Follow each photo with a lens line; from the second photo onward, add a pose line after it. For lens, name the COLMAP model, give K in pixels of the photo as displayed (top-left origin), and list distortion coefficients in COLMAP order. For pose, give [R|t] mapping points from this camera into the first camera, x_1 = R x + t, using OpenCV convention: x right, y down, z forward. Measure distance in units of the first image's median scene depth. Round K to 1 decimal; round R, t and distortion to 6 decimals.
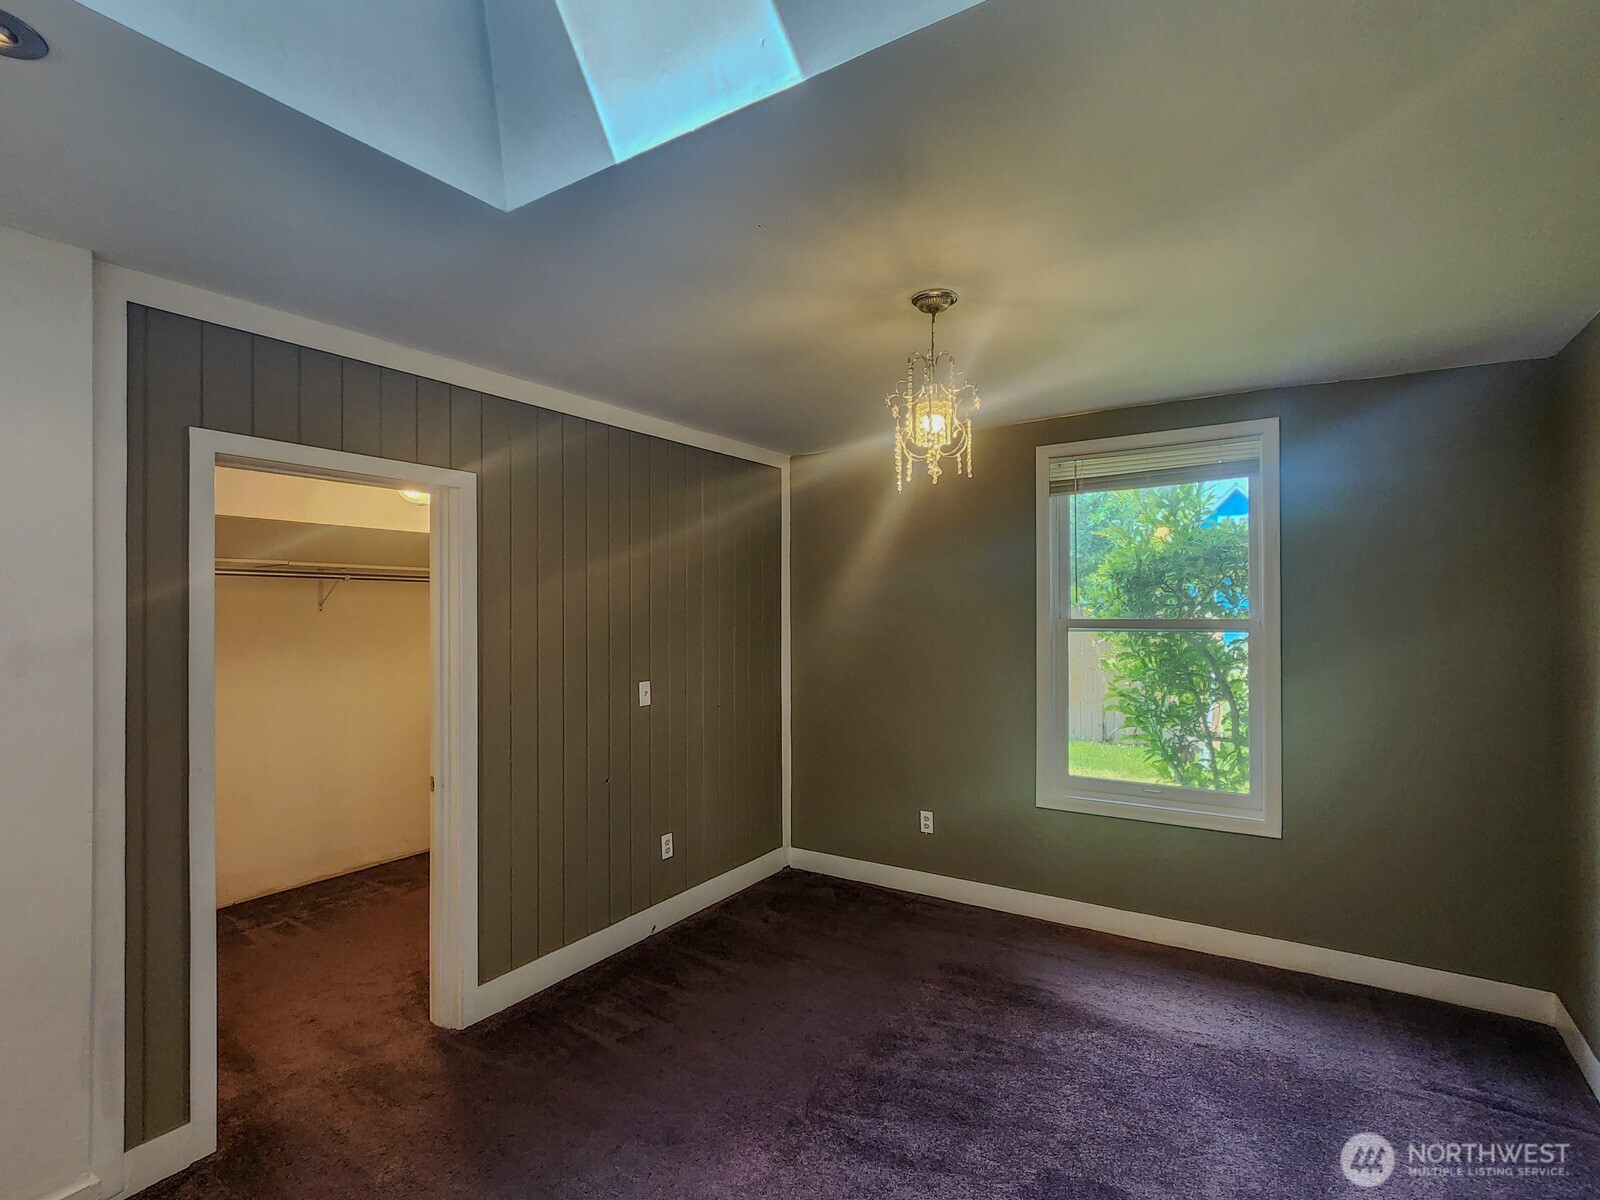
lens RADIAL K [[794.7, 0, 792.8], [0, 794.7, 608.1], [0, 0, 1]] dist [-0.004561, 0.001812]
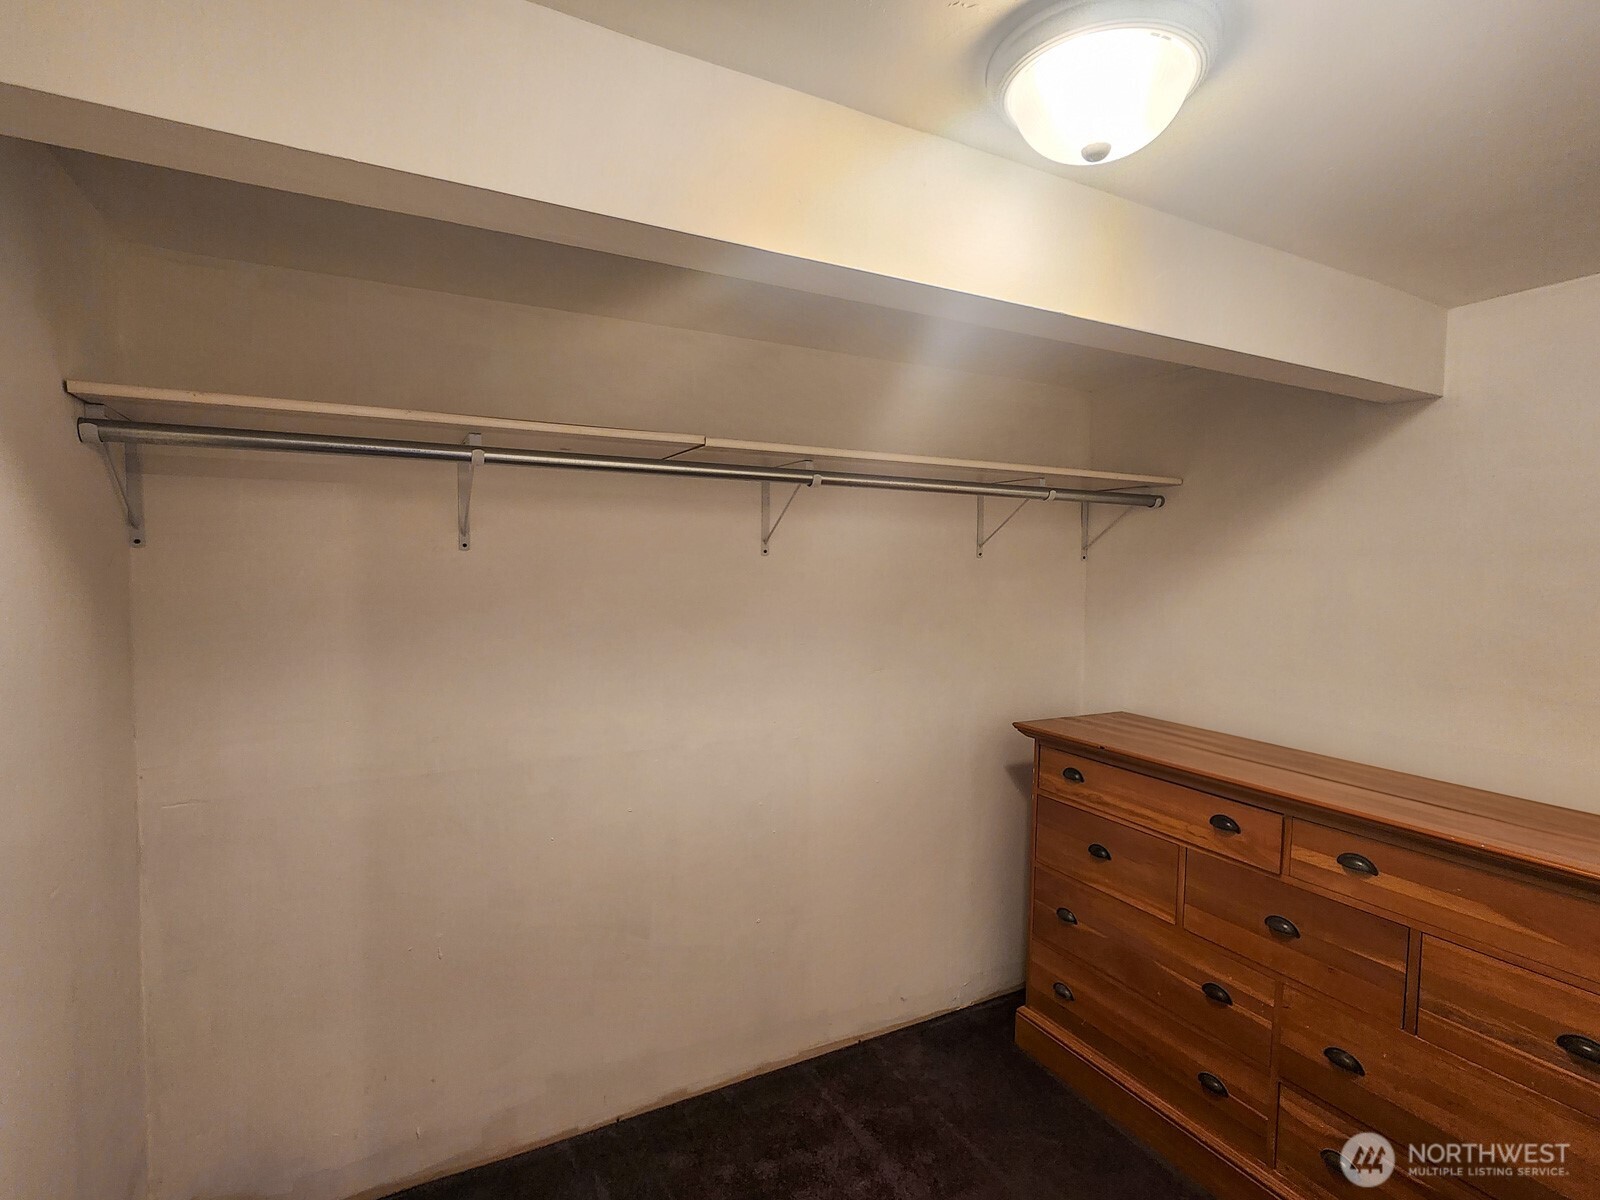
lens RADIAL K [[794.7, 0, 799.1], [0, 794.7, 598.2], [0, 0, 1]] dist [-0.004561, 0.001812]
pose [[0.880336, 0.036452, -0.472948, -0.351413], [-0.006991, 0.997932, 0.063901, -0.001839], [0.474300, -0.052948, 0.878770, 0.591997]]
